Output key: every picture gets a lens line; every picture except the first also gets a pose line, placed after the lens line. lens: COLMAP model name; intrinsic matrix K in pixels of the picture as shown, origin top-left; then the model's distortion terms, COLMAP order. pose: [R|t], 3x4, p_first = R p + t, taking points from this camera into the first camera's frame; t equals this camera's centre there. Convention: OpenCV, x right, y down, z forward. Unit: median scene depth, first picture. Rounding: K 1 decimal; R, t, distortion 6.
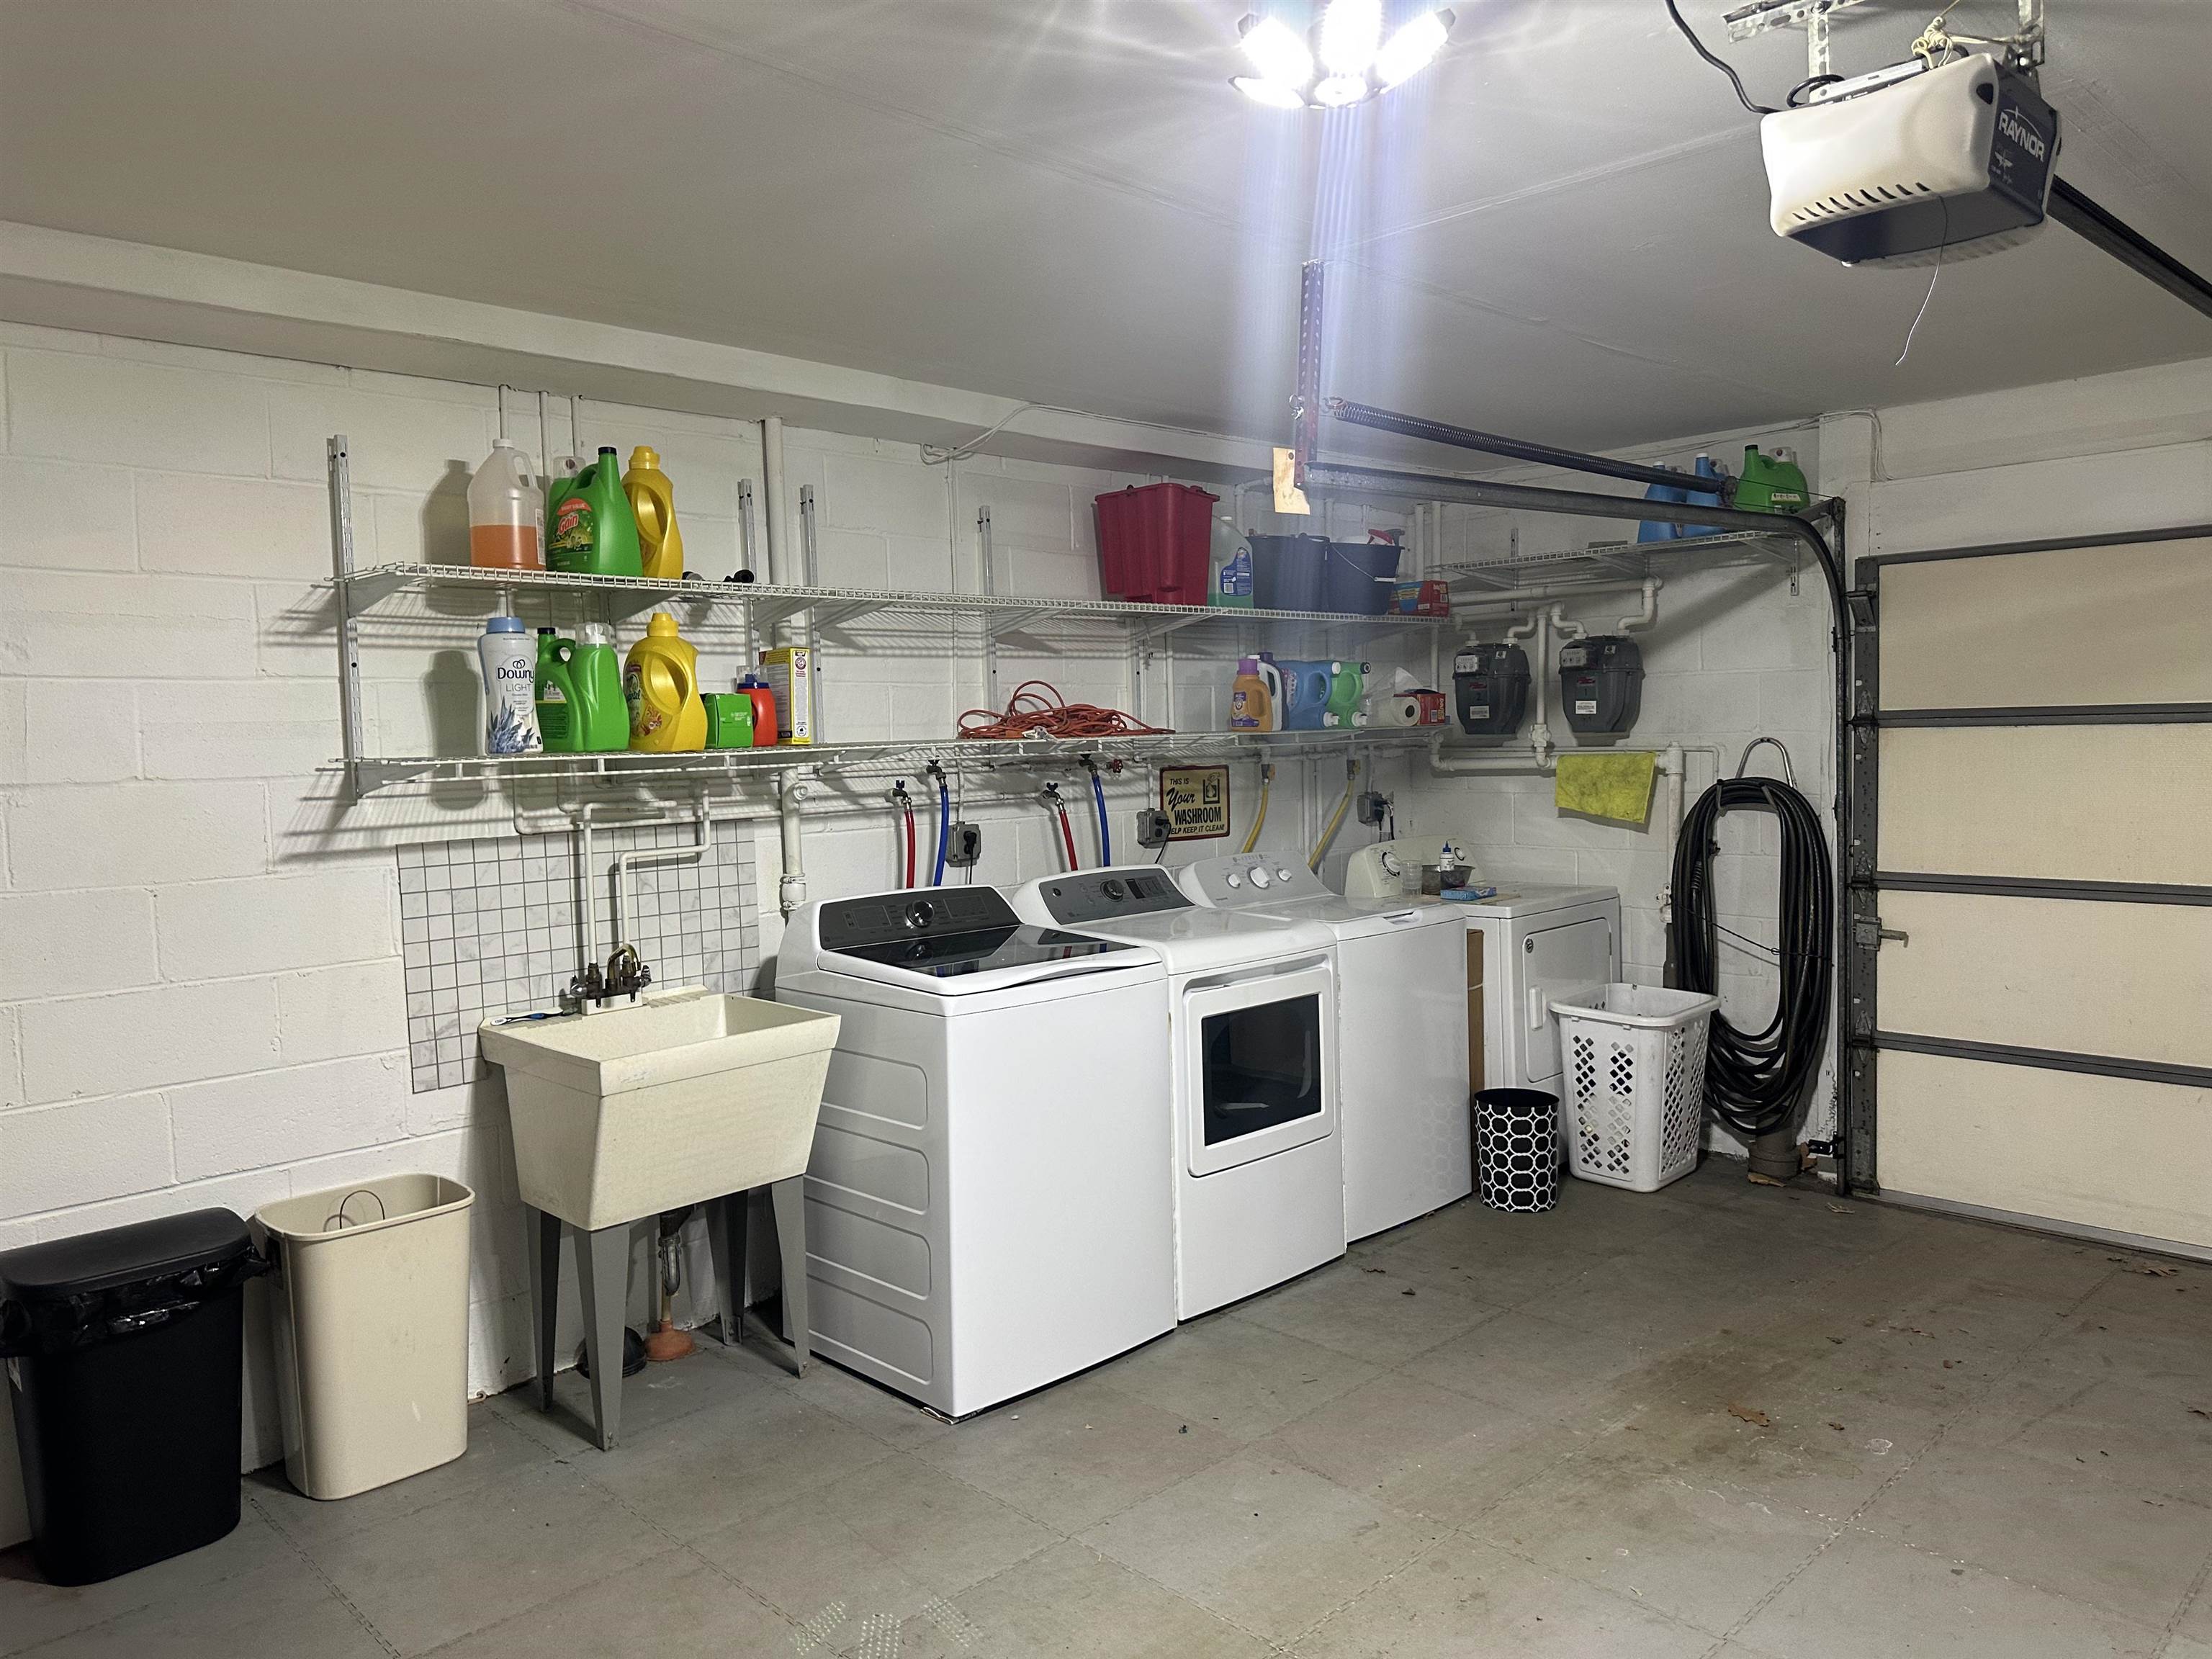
lens RADIAL K [[1556.1, 0, 1090.3], [0, 1556.1, 812.1], [0, 0, 1]] dist [0.030898, -0.039061]
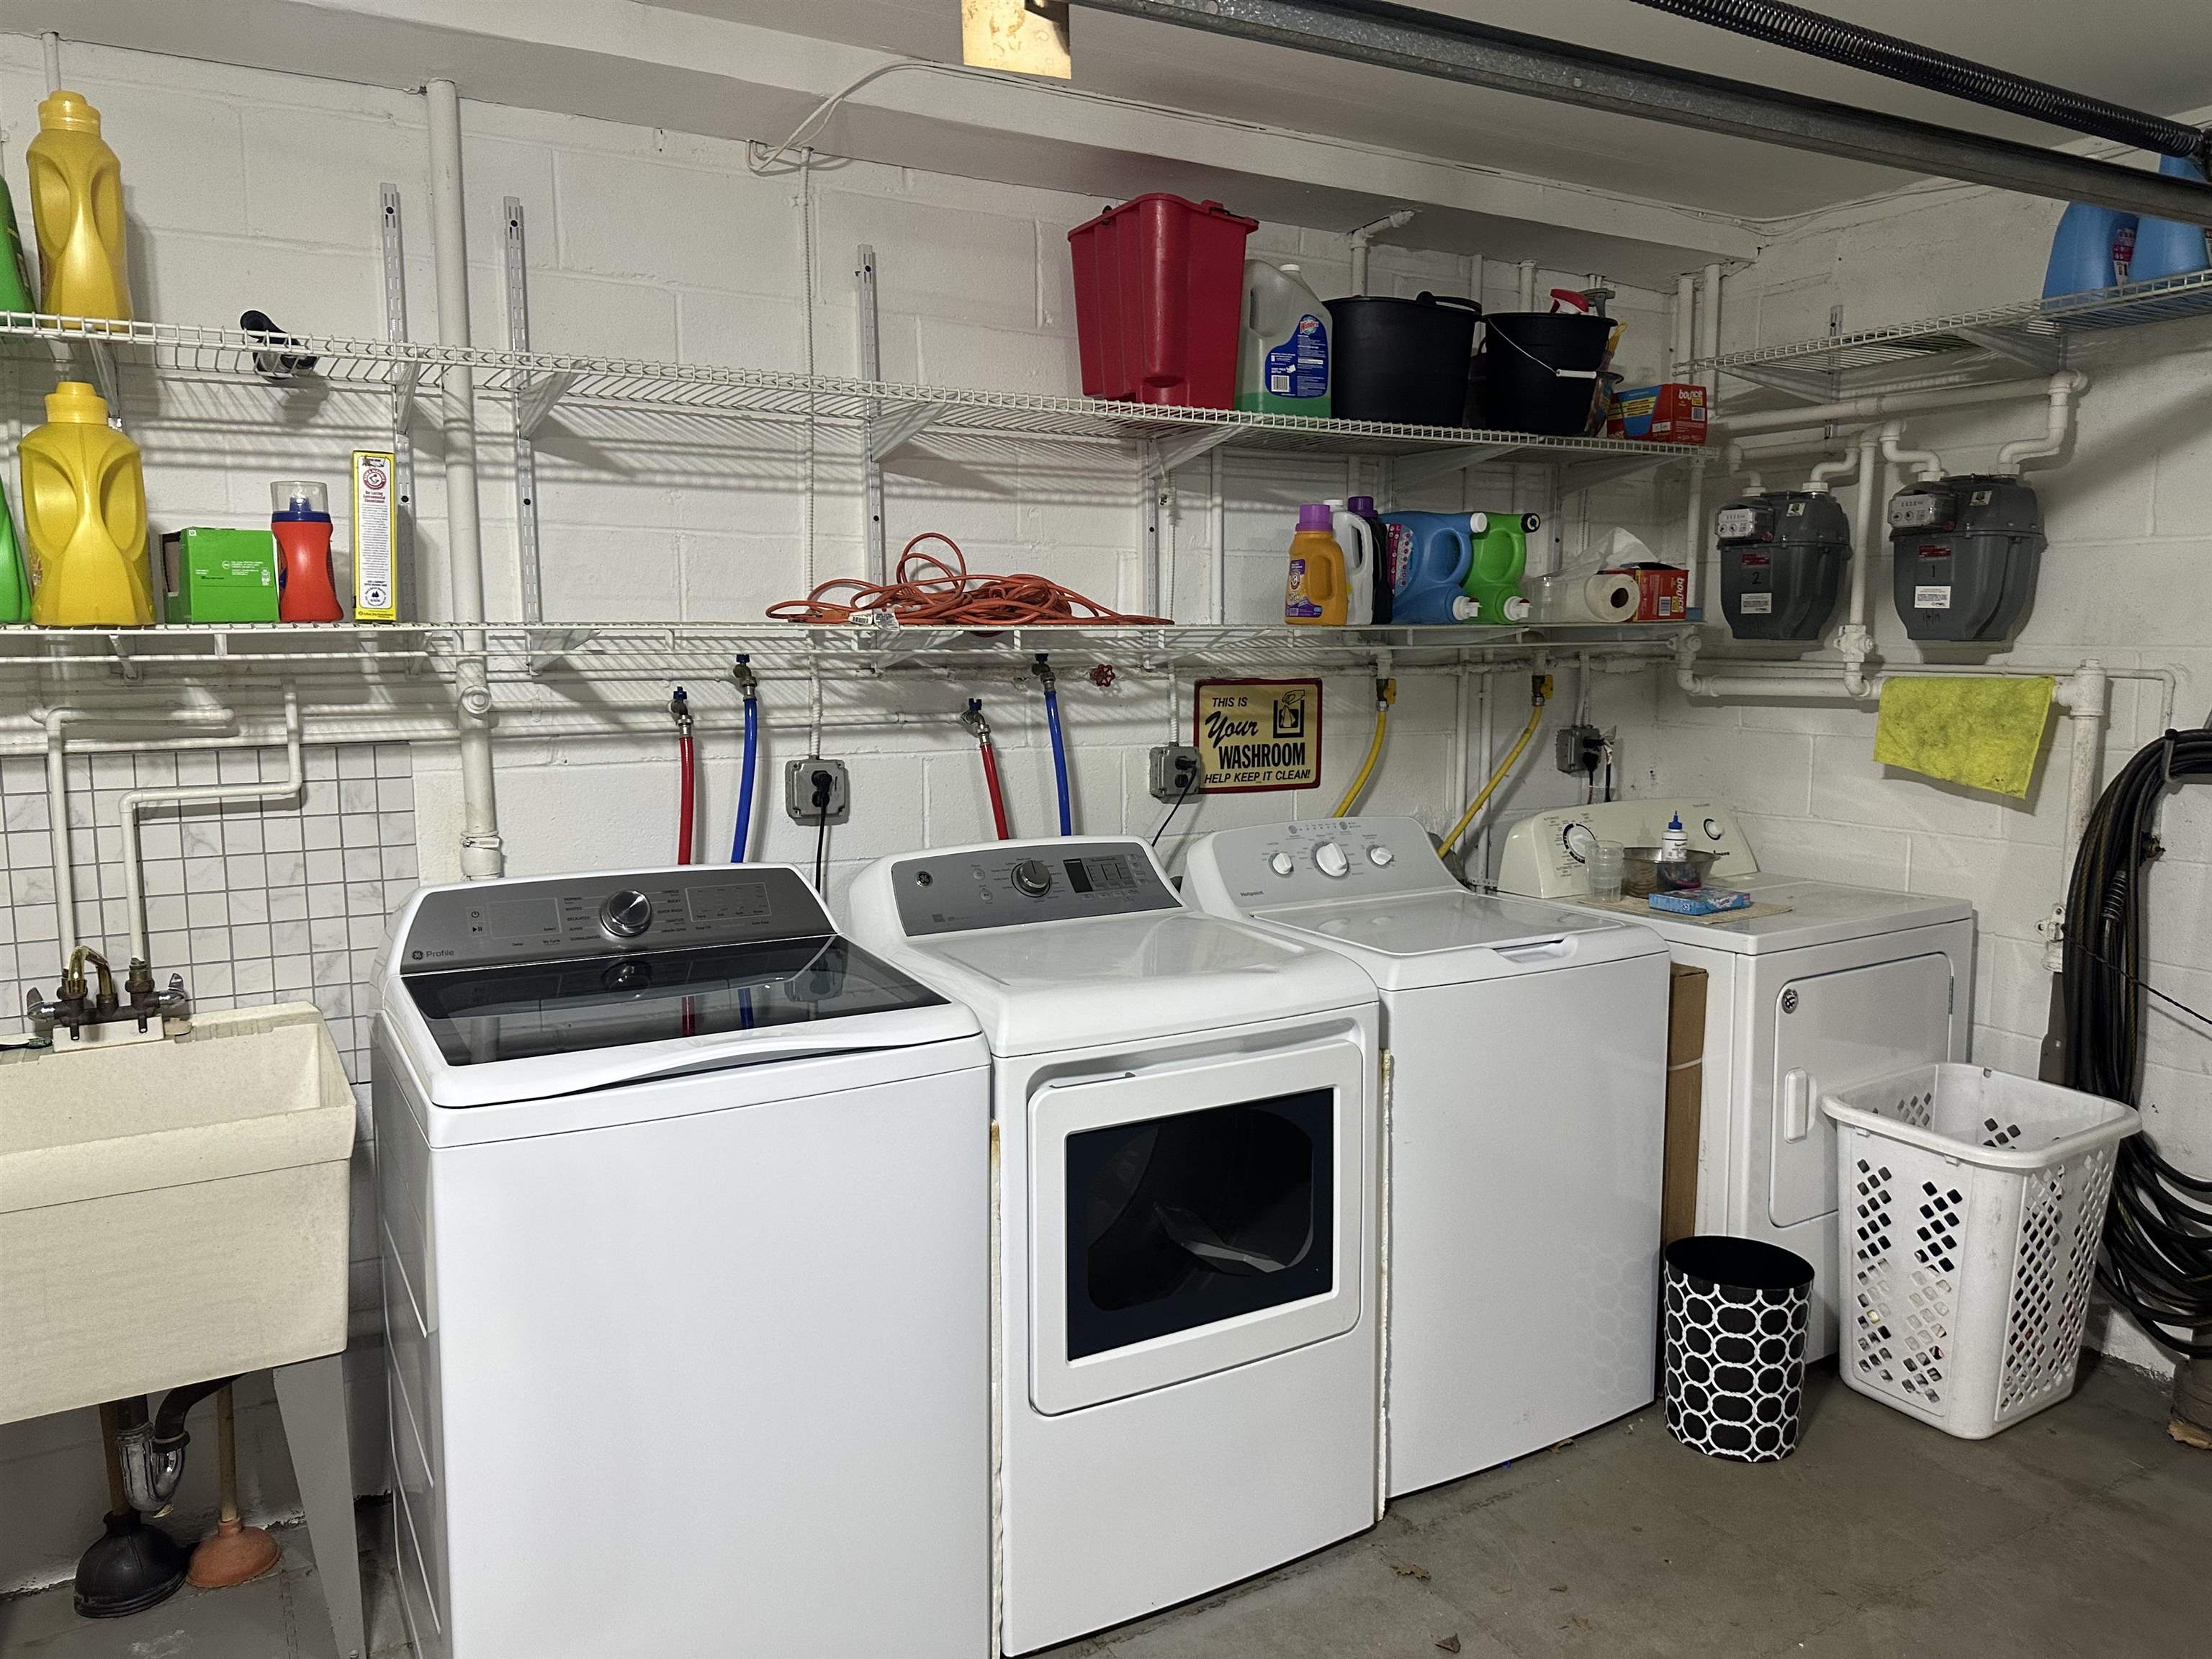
lens RADIAL K [[1556.1, 0, 1105.4], [0, 1556.1, 816.3], [0, 0, 1]] dist [0.030898, -0.039061]
pose [[0.972591, 0.049704, -0.227148, 0.171080], [-0.035134, 0.997084, 0.067742, -0.015606], [0.229853, -0.057904, 0.971501, 0.391766]]
